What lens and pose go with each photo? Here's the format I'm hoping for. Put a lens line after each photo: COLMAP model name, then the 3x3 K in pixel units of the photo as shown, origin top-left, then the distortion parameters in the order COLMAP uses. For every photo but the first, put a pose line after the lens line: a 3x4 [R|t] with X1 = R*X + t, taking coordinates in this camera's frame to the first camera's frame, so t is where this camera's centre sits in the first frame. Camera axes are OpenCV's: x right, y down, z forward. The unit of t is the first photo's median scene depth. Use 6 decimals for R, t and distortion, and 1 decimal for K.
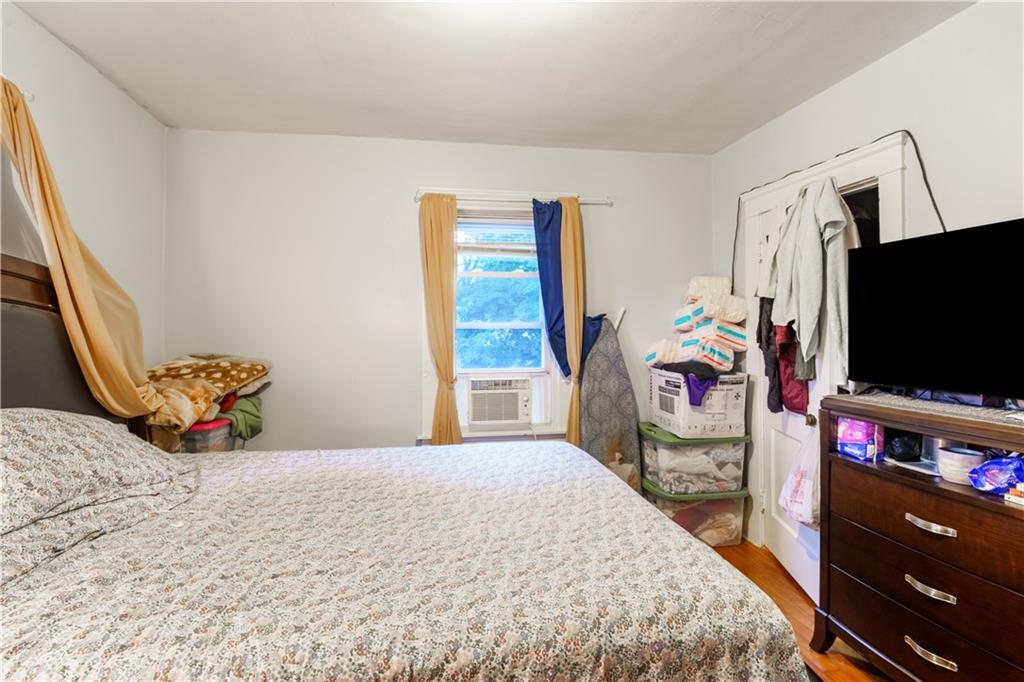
lens RADIAL K [[477.3, 0, 509.7], [0, 477.3, 337.9], [0, 0, 1]] dist [-0.002432, -0.004119]
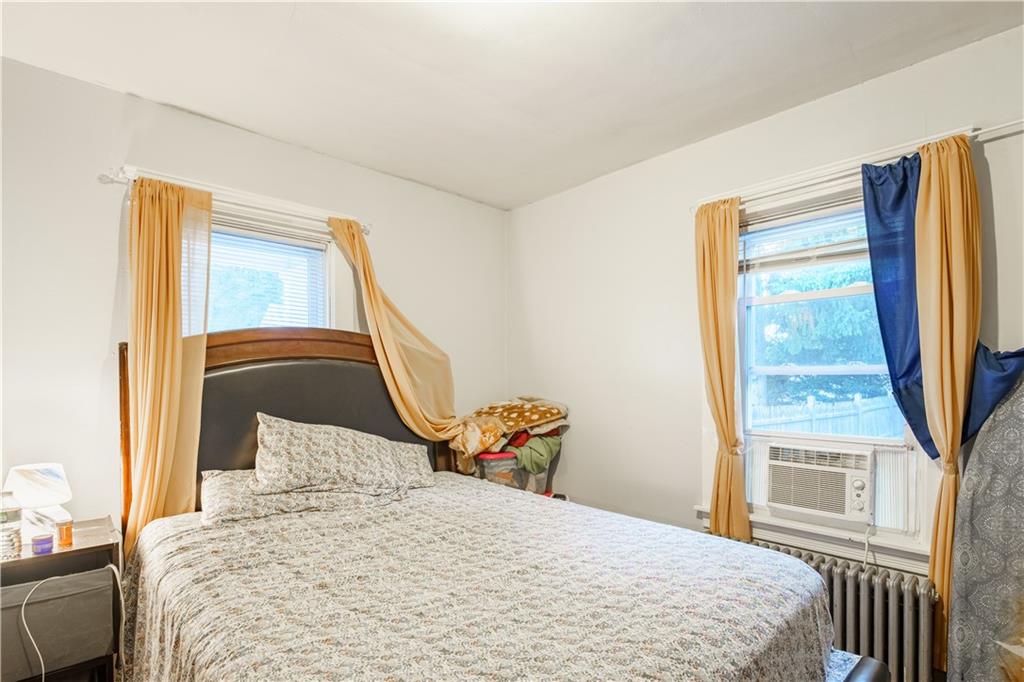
lens RADIAL K [[502.9, 0, 511.8], [0, 502.9, 396.0], [0, 0, 1]] dist [-0.003559, -0.001101]
pose [[0.560753, 0.033835, -0.827291, 0.382236], [-0.012543, 0.999397, 0.032372, -0.008432], [0.827888, -0.007776, 0.560839, 0.280697]]
